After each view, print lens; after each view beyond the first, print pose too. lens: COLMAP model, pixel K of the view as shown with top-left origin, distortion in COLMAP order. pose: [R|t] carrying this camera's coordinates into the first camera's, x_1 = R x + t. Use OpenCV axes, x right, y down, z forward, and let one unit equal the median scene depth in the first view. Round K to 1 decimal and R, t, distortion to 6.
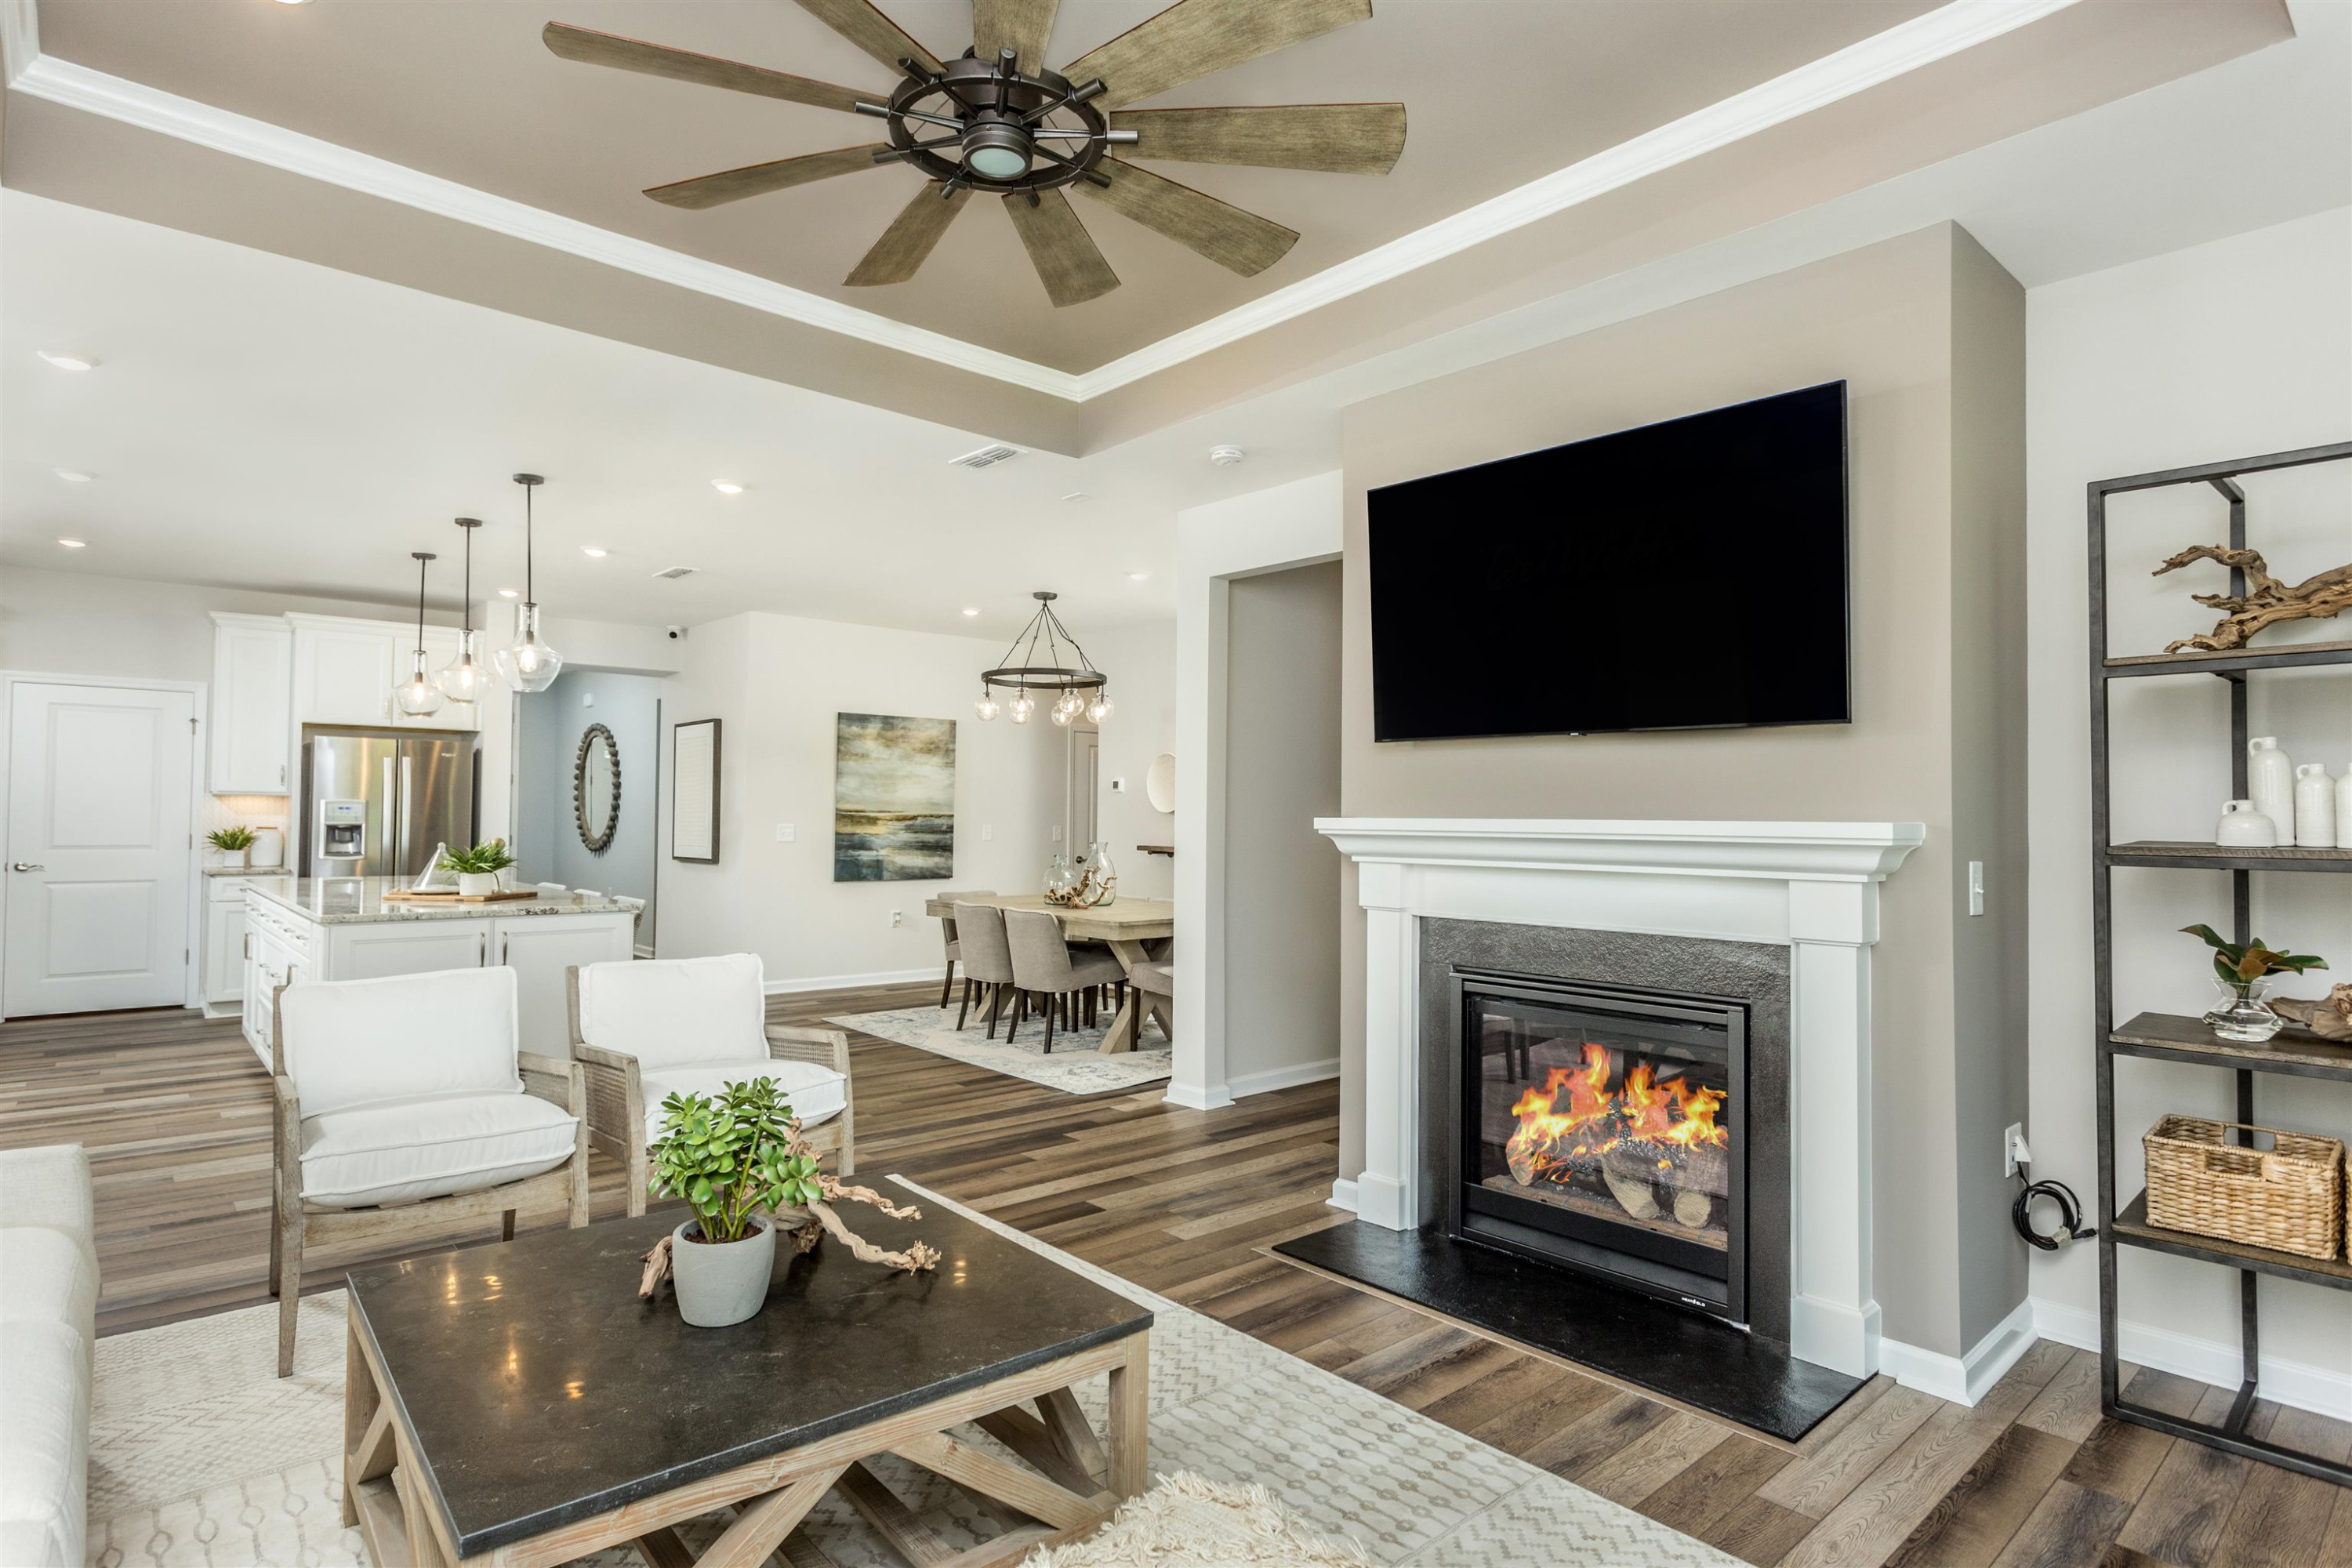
lens RADIAL K [[1253.3, 0, 1142.4], [0, 1253.3, 781.5], [0, 0, 1]] dist [-0.000525, -0.000249]
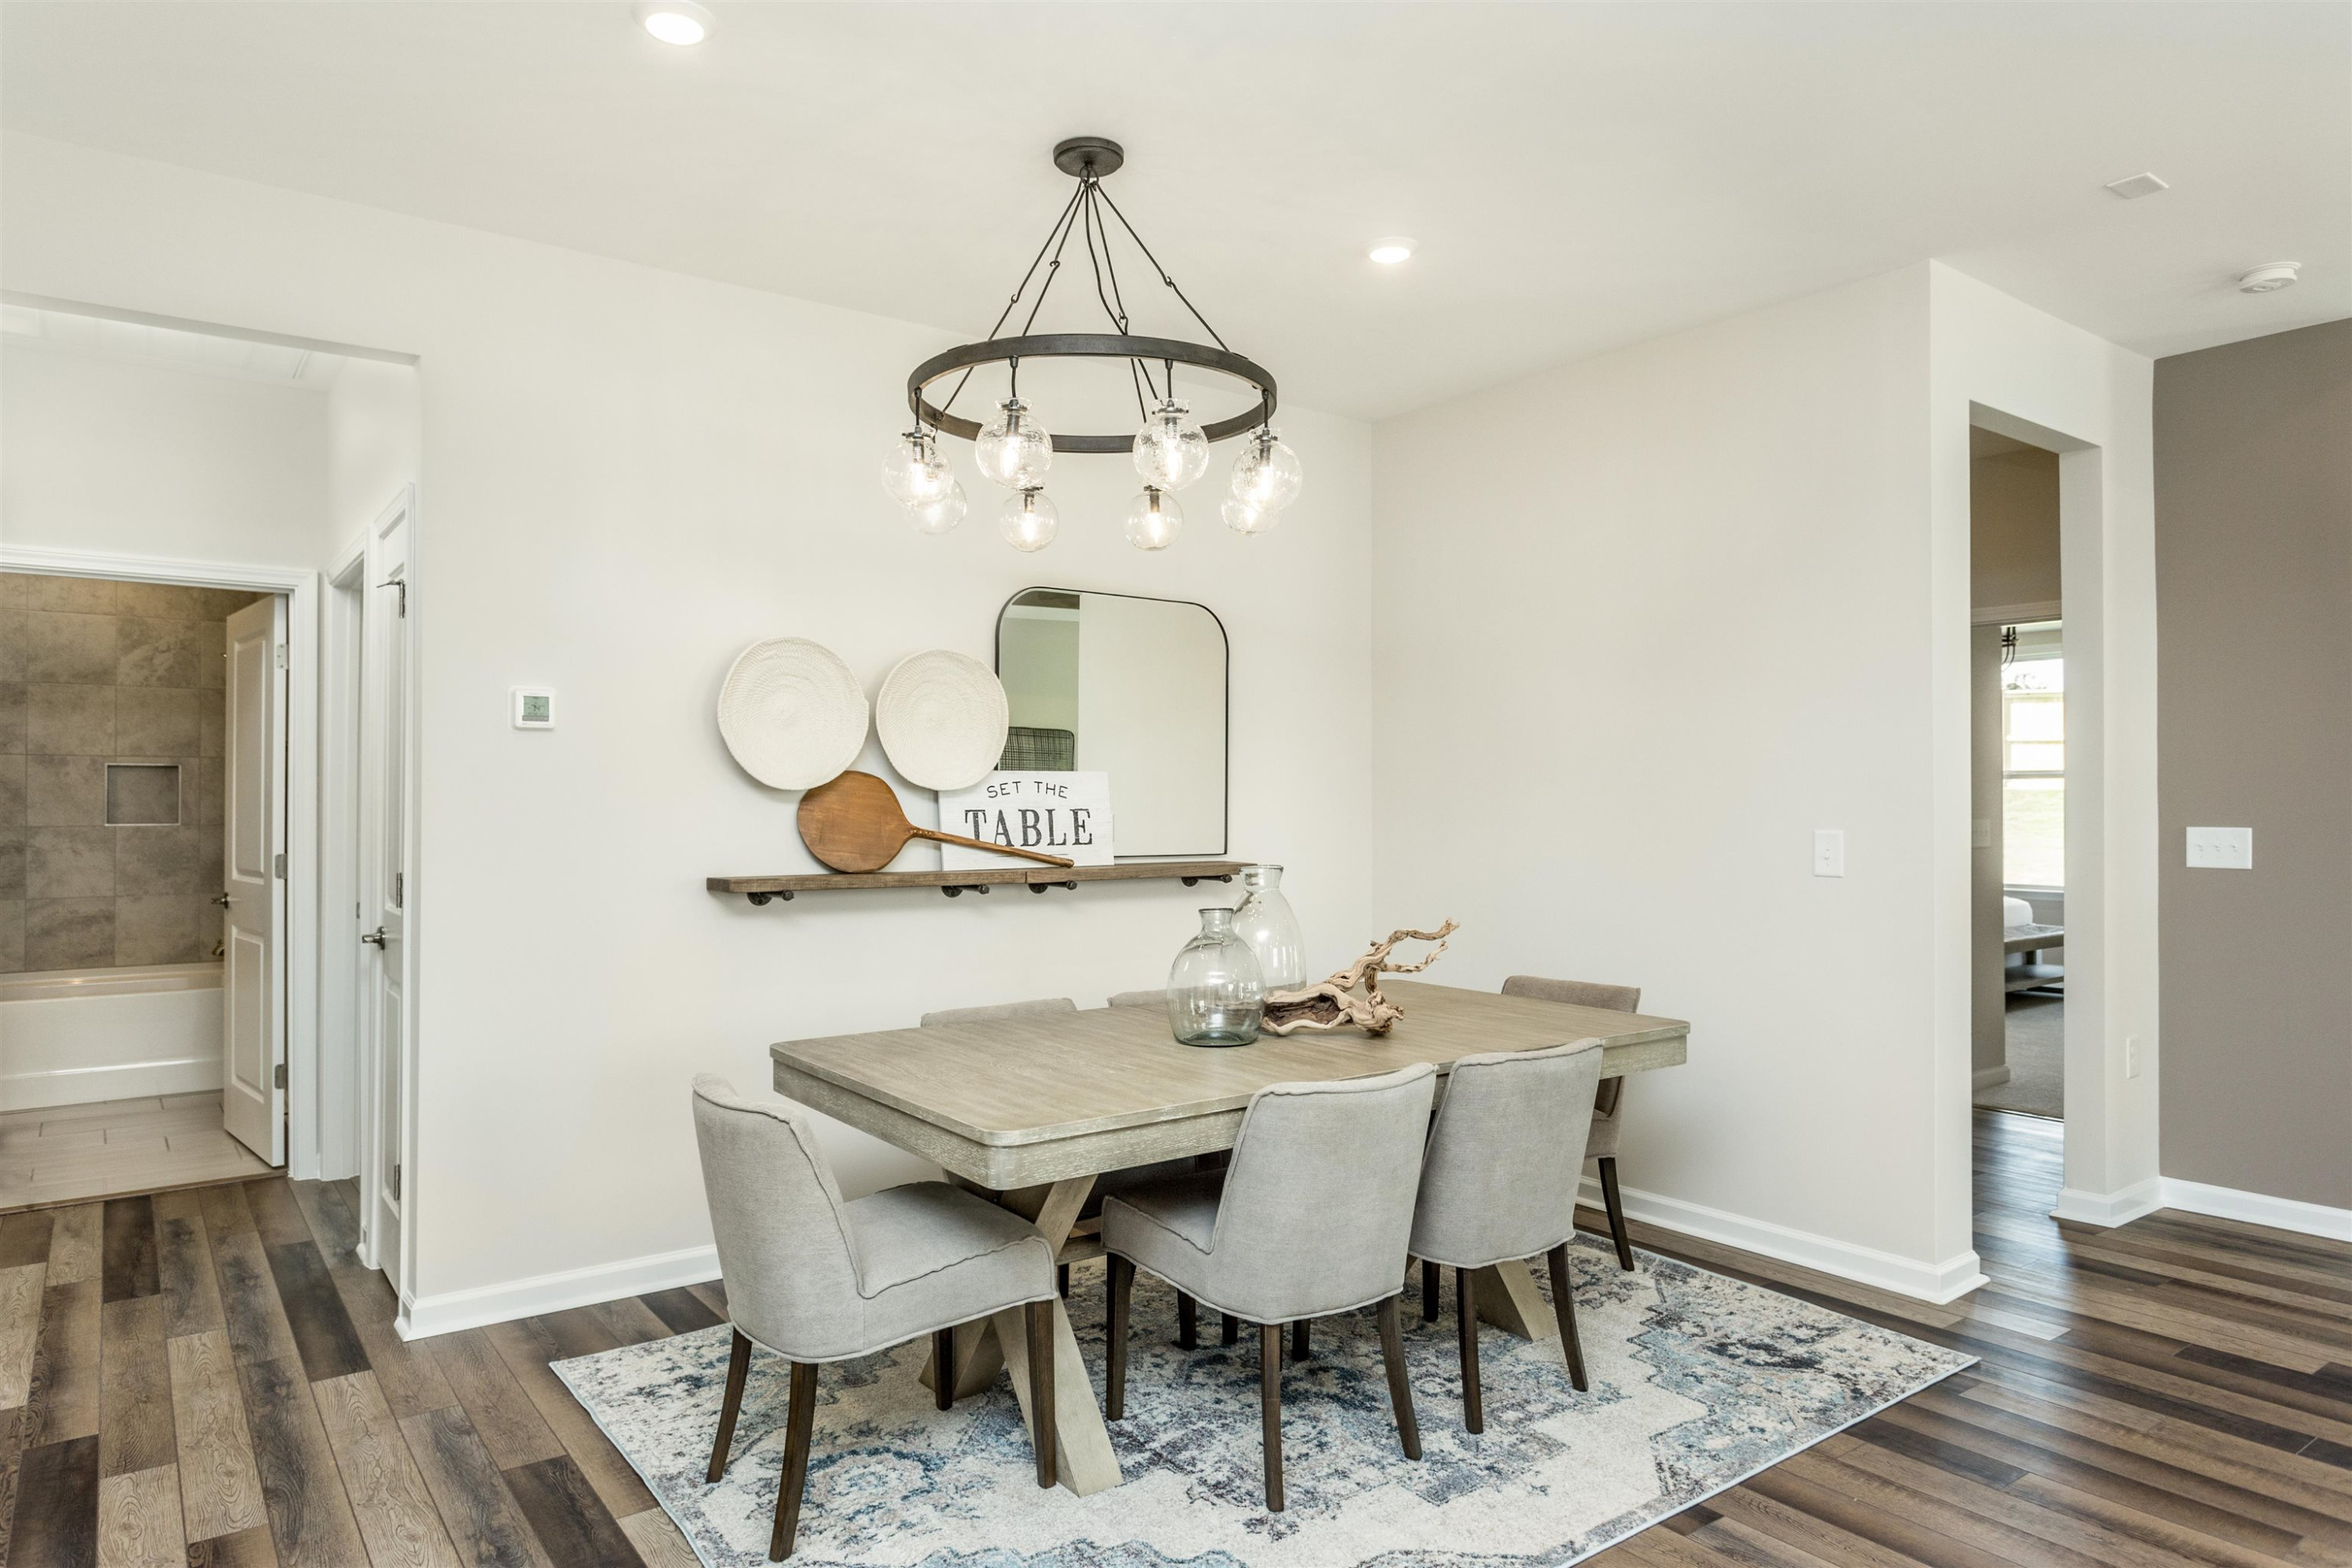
lens RADIAL K [[1445.0, 0, 1176.0], [0, 1445.0, 784.0], [0, 0, 1]] dist [-0.007789, -0.002413]
pose [[0.075130, 0.003562, 0.997167, -0.462181], [-0.025666, 0.999669, -0.001637, 0.022675], [-0.996843, -0.025470, 0.075197, 0.935656]]
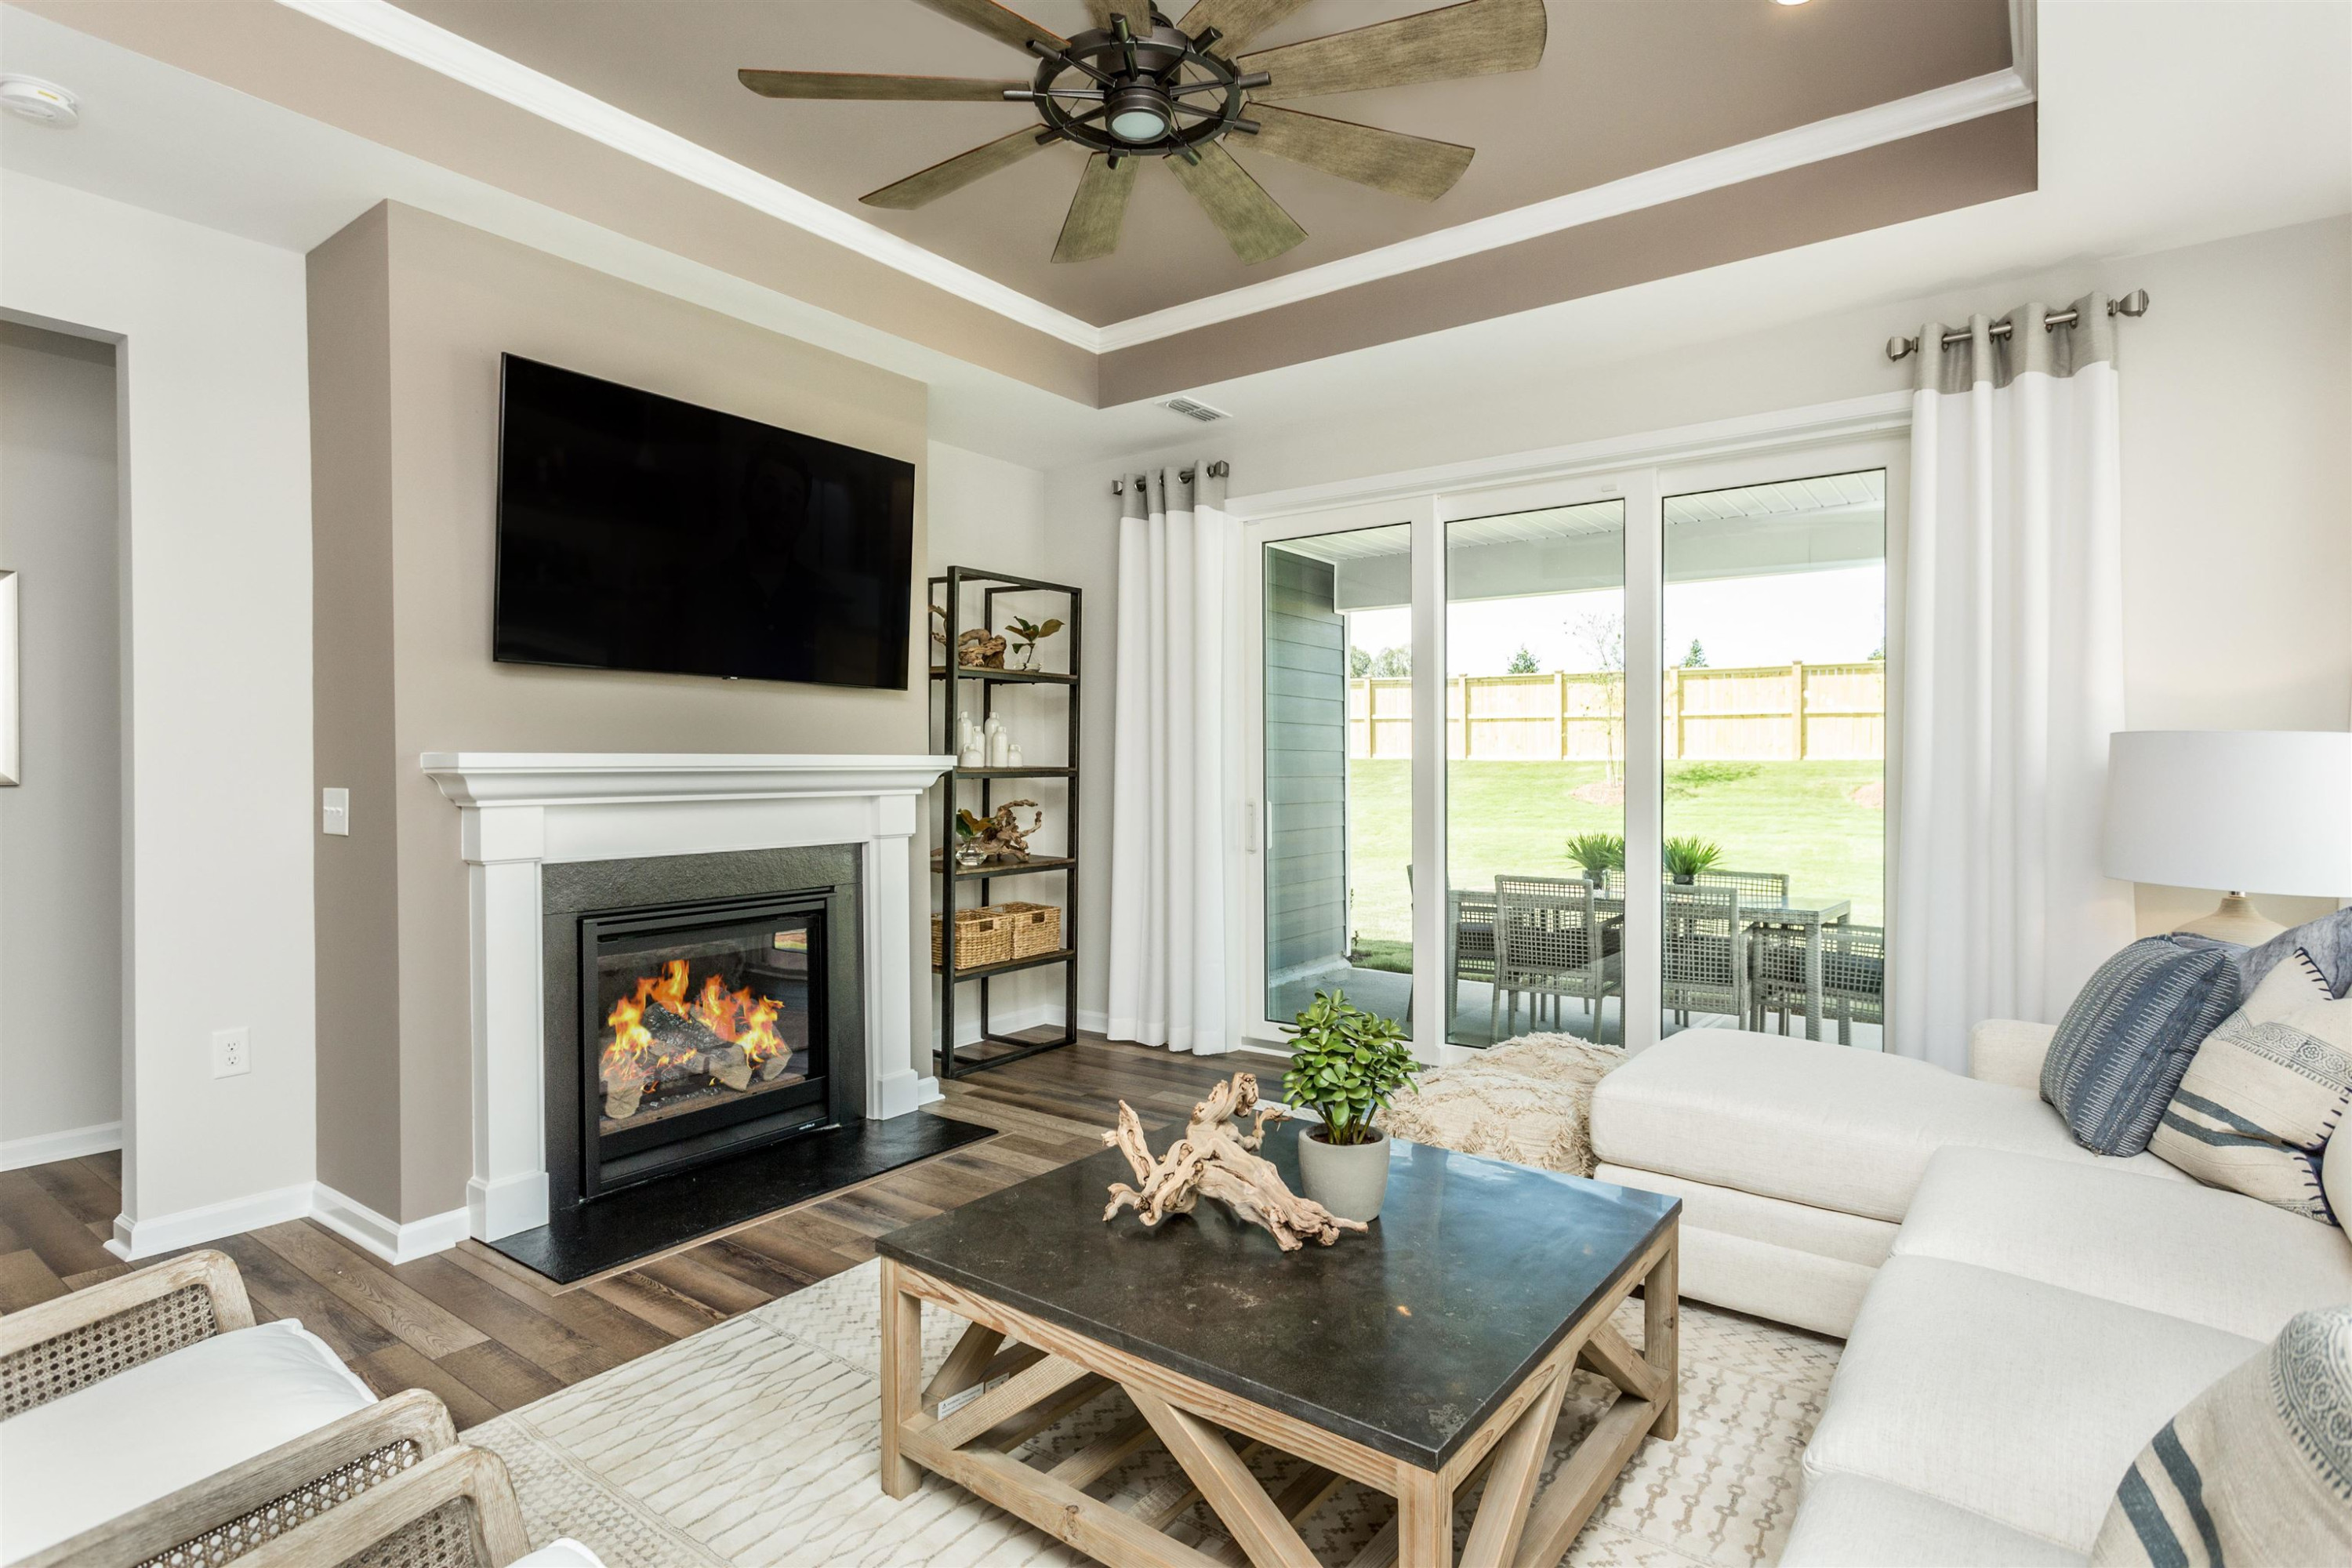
lens RADIAL K [[1176.7, 0, 1216.9], [0, 1176.7, 775.2], [0, 0, 1]] dist [0.000121, 0.000436]
pose [[-0.249773, -0.016245, 0.968168, -0.337994], [-0.027458, 0.999576, 0.009688, 0.011653], [-0.967915, -0.024164, -0.250113, 0.363742]]
